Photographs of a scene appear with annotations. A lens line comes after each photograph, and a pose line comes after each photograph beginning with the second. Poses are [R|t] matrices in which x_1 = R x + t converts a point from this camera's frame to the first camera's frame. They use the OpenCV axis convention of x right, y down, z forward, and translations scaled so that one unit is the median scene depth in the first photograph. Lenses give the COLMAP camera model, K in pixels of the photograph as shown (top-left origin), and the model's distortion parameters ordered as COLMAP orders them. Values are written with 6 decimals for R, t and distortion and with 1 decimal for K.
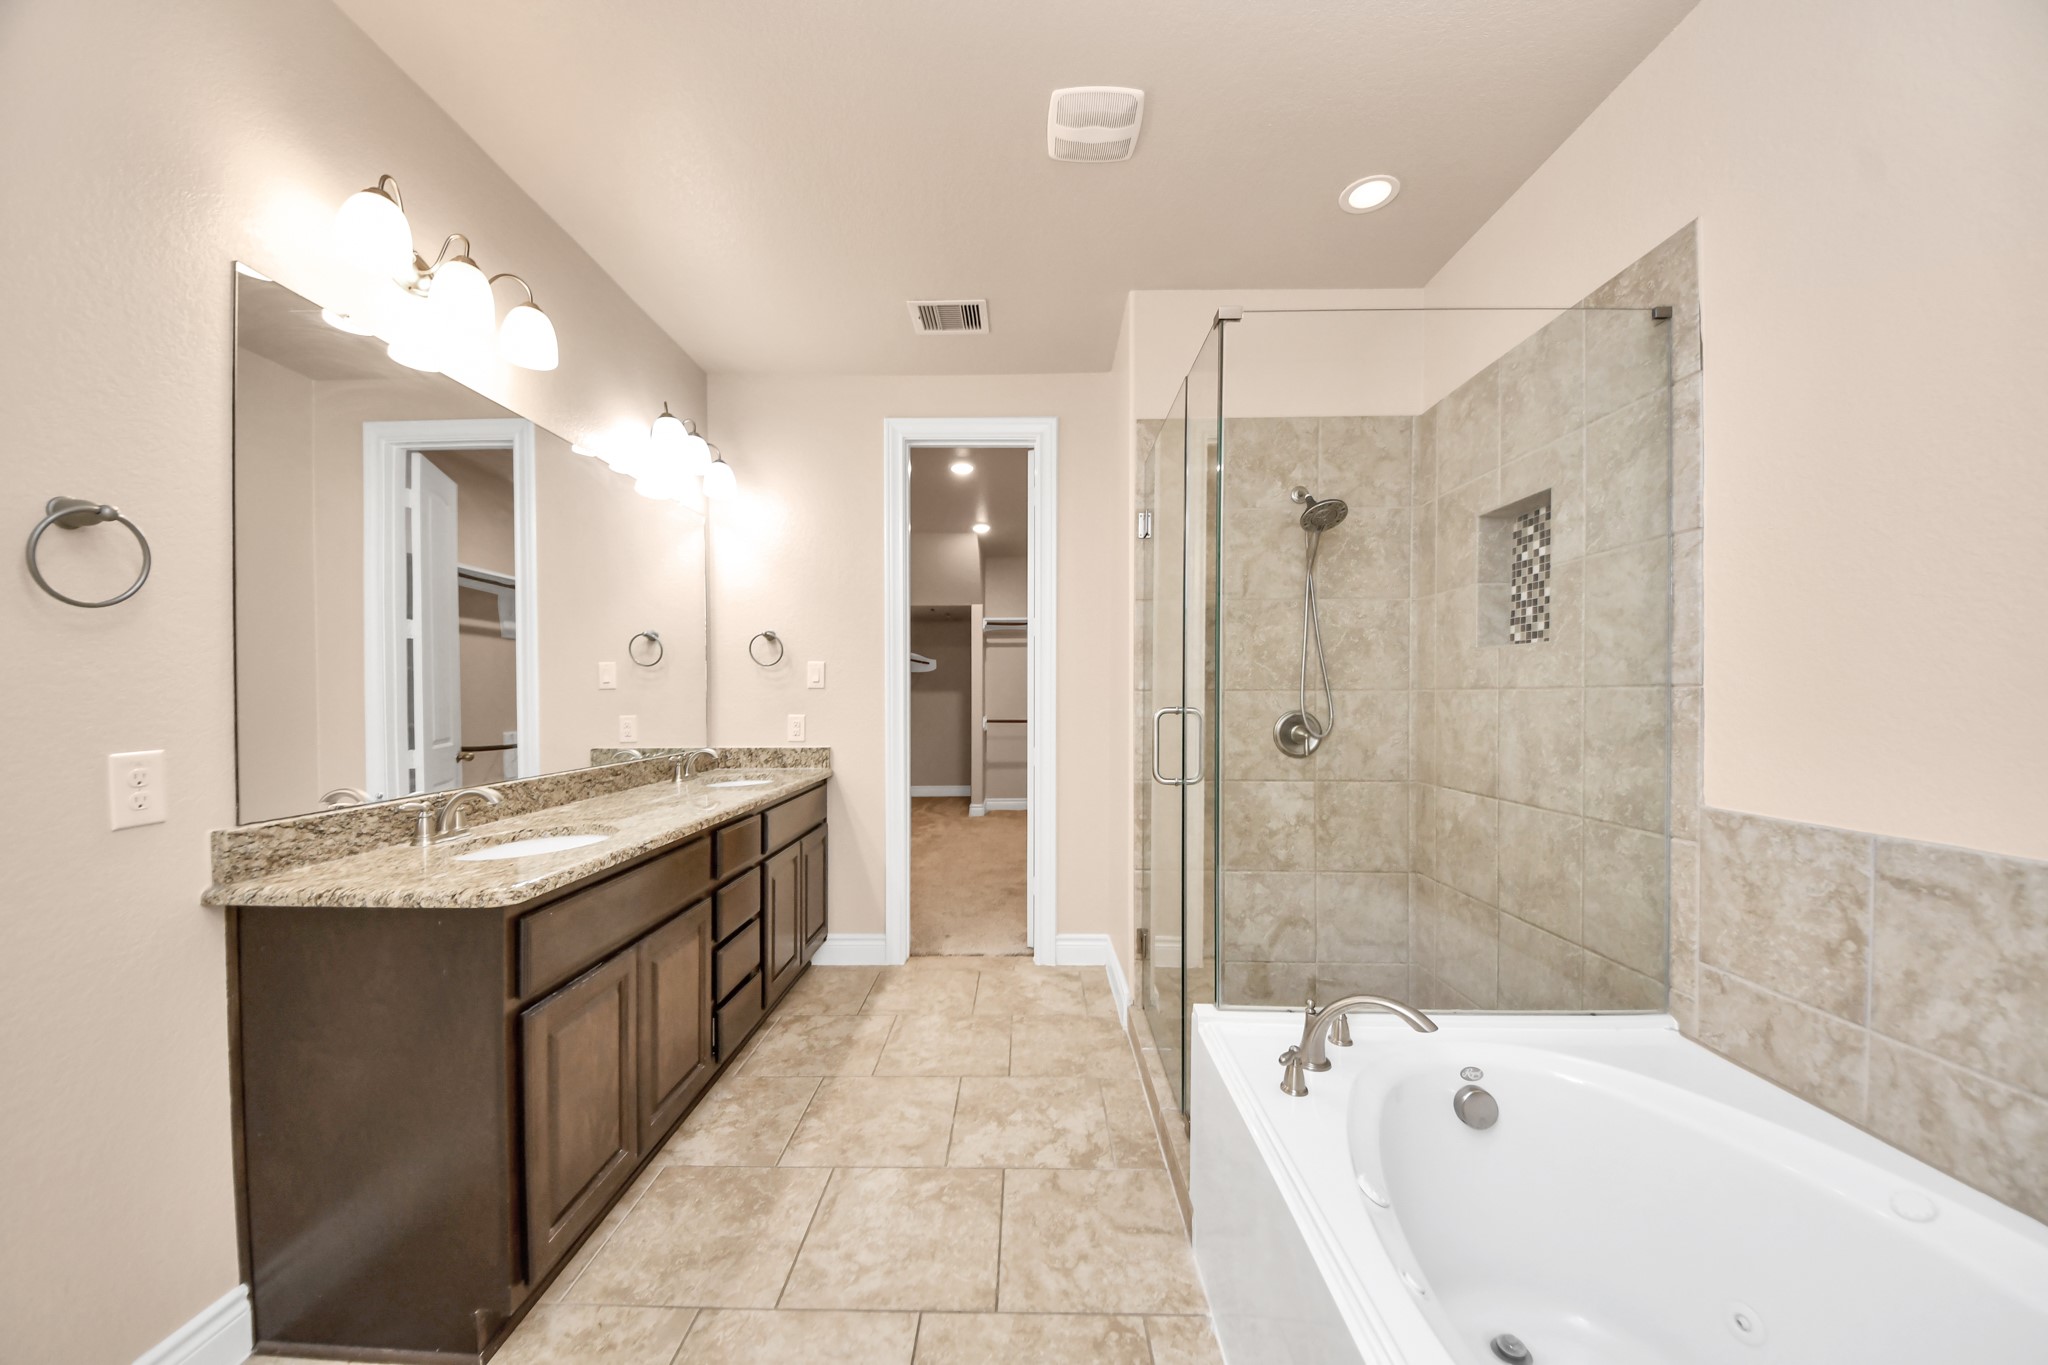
lens RADIAL K [[734.5, 0, 1037.6], [0, 734.5, 693.8], [0, 0, 1]] dist [0.006258, -0.006002]
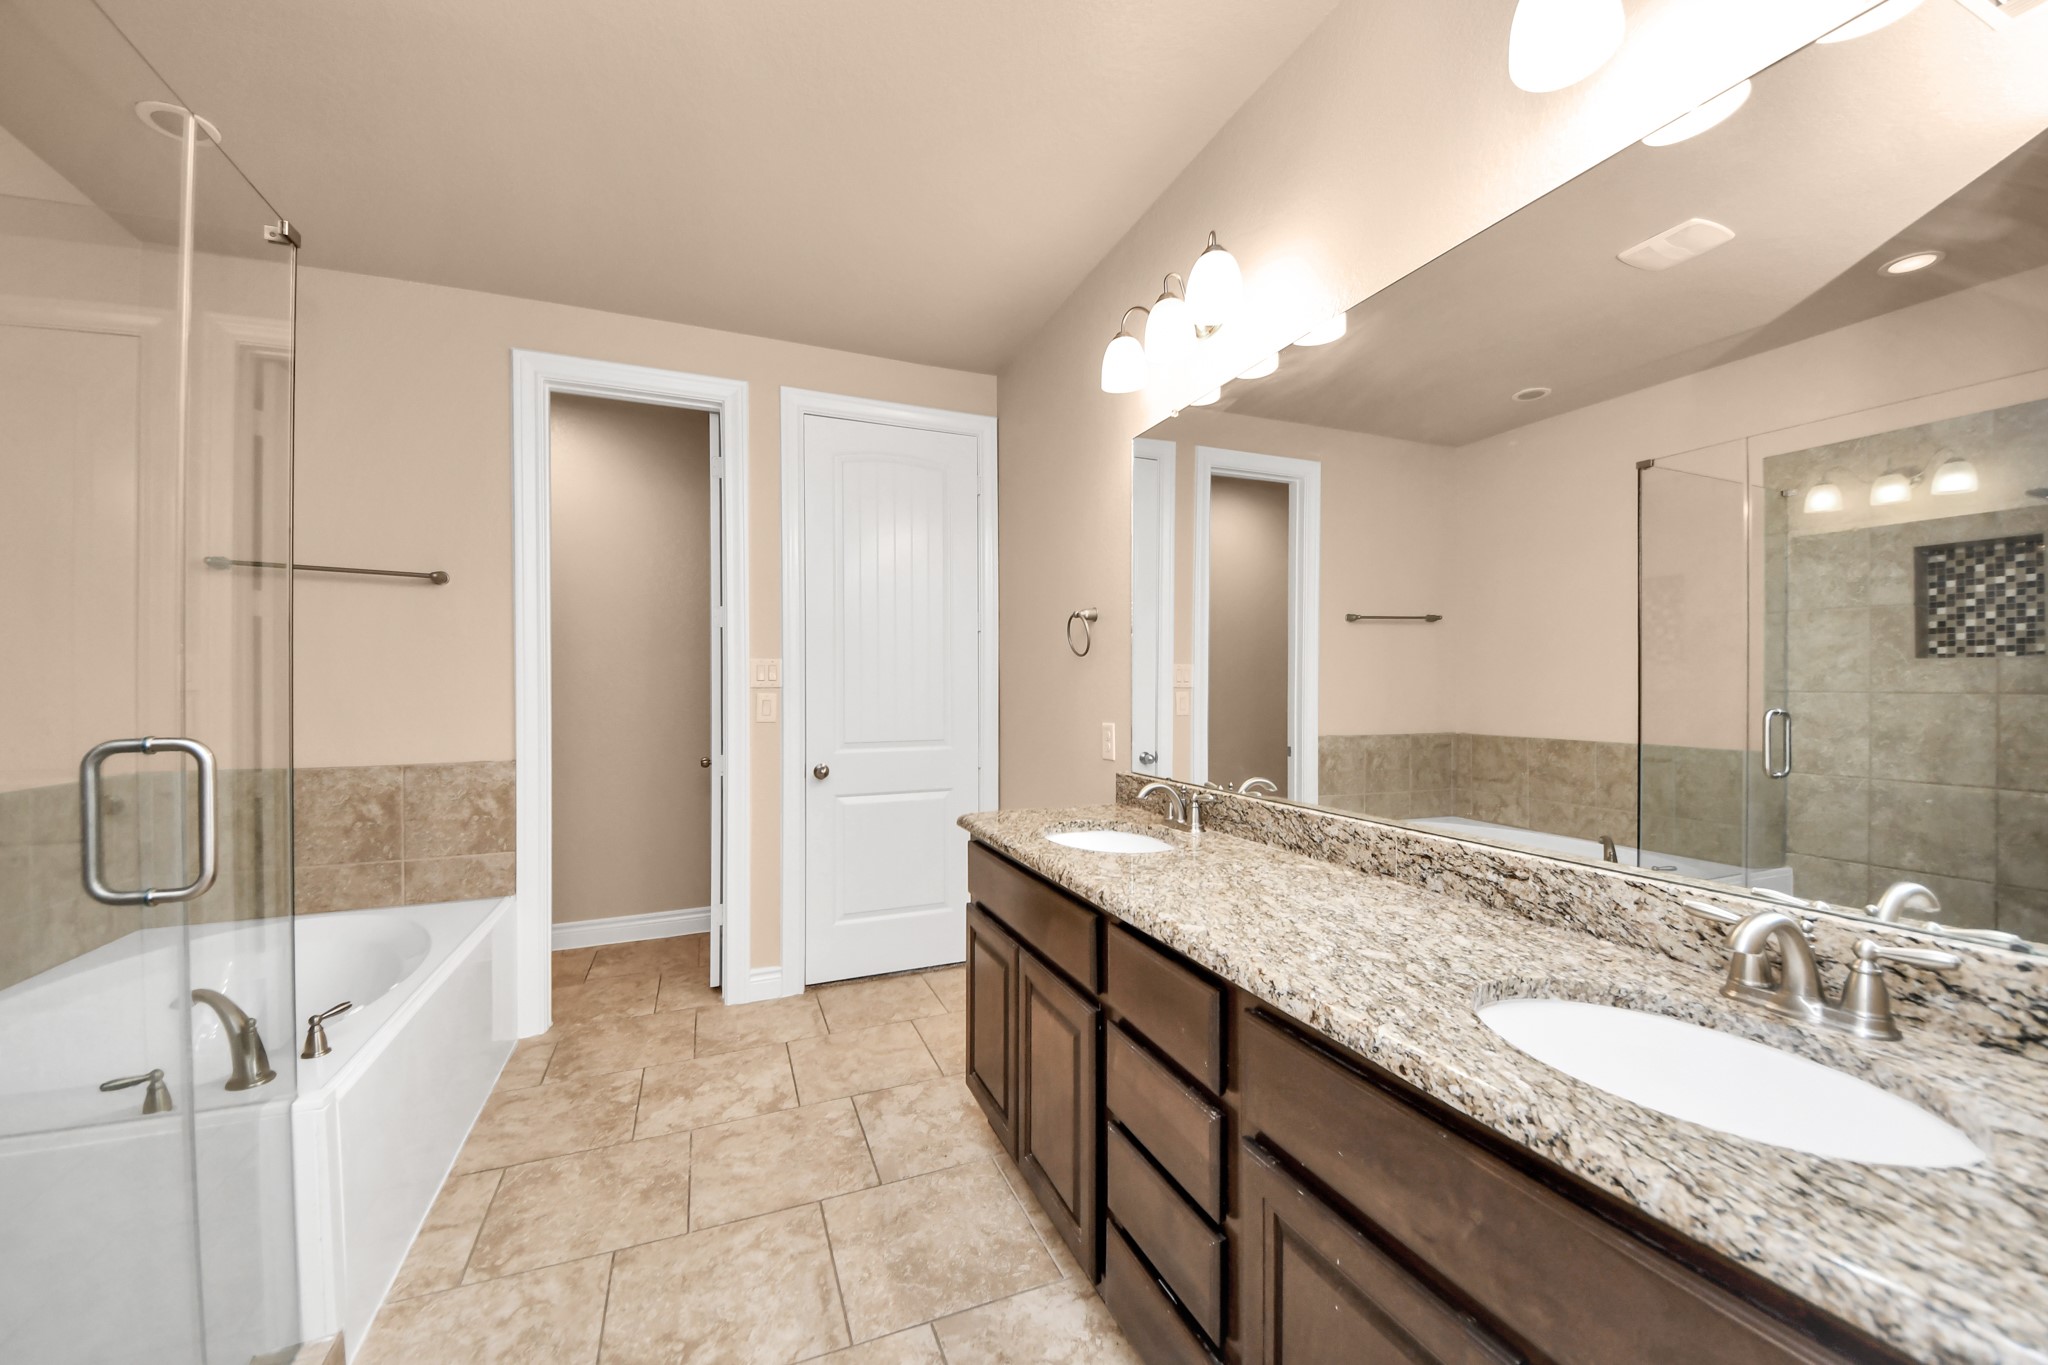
lens RADIAL K [[734.5, 0, 1030.1], [0, 734.5, 685.0], [0, 0, 1]] dist [0.006258, -0.006002]
pose [[-0.918346, 0.001669, -0.395776, -0.097386], [0.002174, 0.999997, -0.000826, -0.009431], [0.395773, -0.001618, -0.918347, 1.133891]]
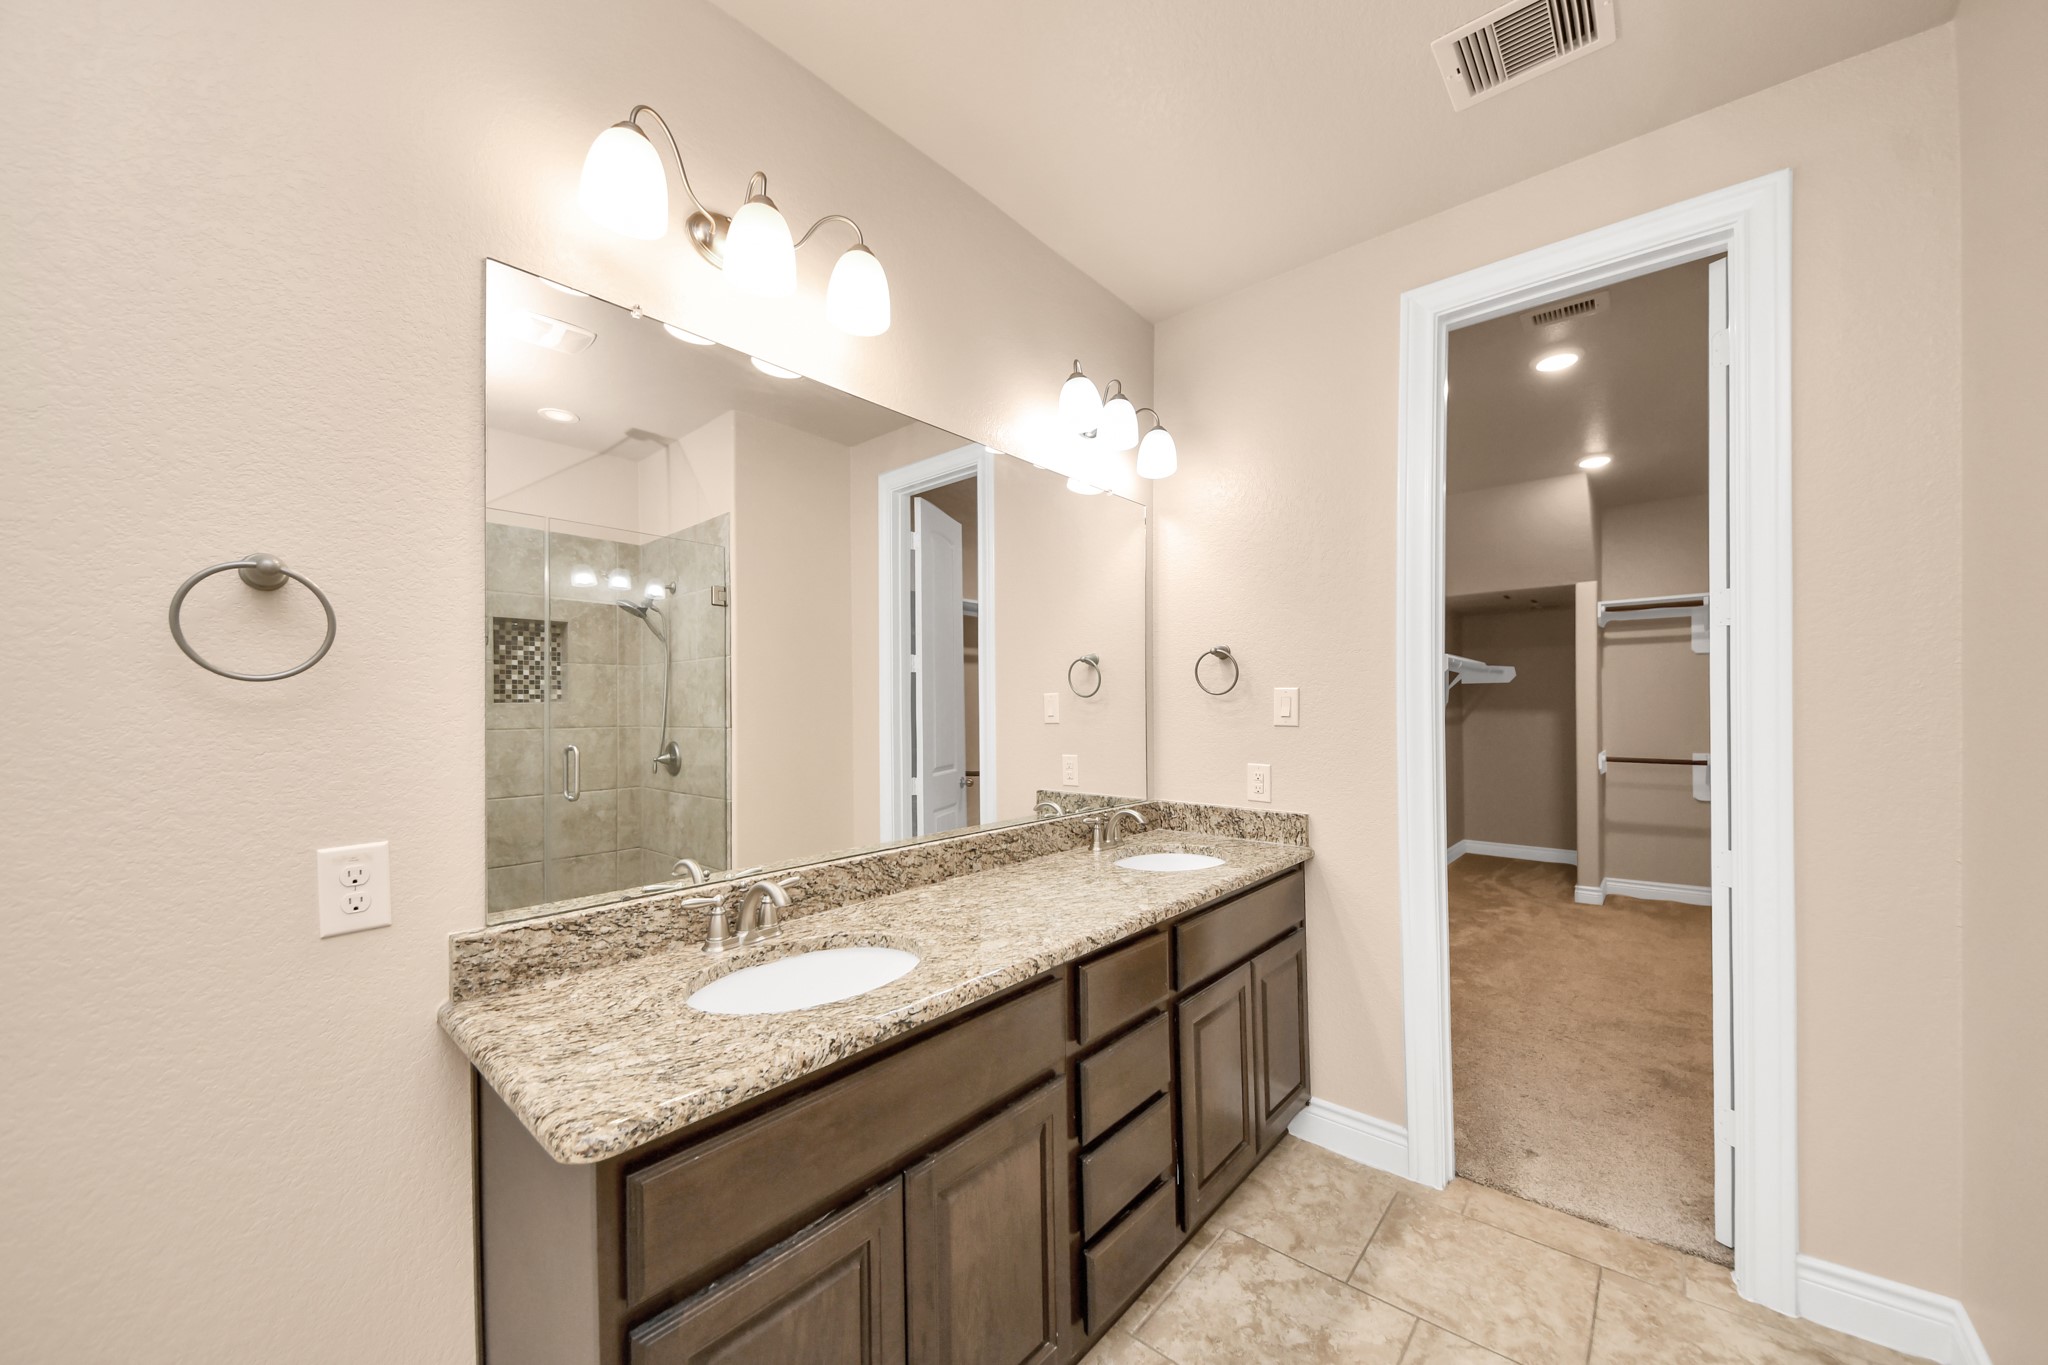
lens RADIAL K [[734.5, 0, 1028.9], [0, 734.5, 695.6], [0, 0, 1]] dist [0.006258, -0.006002]
pose [[0.744893, -0.014977, -0.667016, -0.029586], [0.009728, 0.999886, -0.011588, -0.031732], [0.667113, 0.002143, 0.744953, 0.367111]]
